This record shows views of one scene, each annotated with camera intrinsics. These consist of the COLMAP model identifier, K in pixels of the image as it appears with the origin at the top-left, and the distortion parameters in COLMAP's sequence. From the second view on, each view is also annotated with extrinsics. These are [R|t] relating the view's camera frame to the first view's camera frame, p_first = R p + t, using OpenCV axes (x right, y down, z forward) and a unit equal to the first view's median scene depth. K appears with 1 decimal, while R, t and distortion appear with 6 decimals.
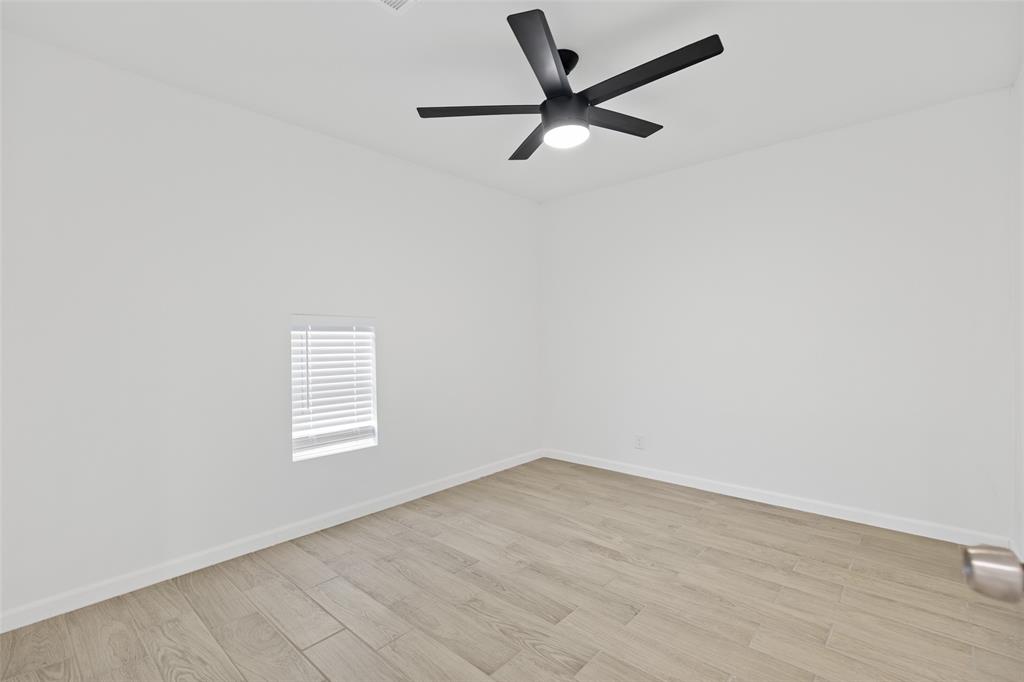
lens RADIAL K [[474.9, 0, 506.1], [0, 474.9, 330.7], [0, 0, 1]] dist [0.004294, 0.000034]
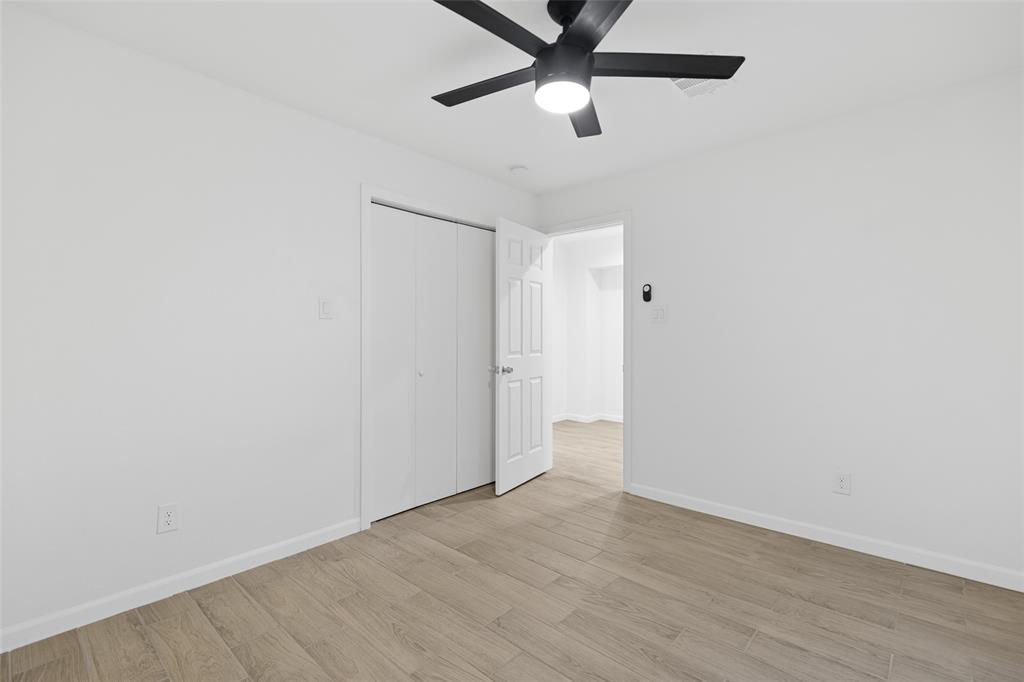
lens RADIAL K [[474.9, 0, 506.1], [0, 474.9, 330.7], [0, 0, 1]] dist [0.004294, 0.000034]
pose [[-0.999968, 0.007188, 0.003439, 0.240429], [0.007135, 0.999859, -0.015176, 0.000241], [-0.003548, -0.015151, -0.999879, 1.951779]]
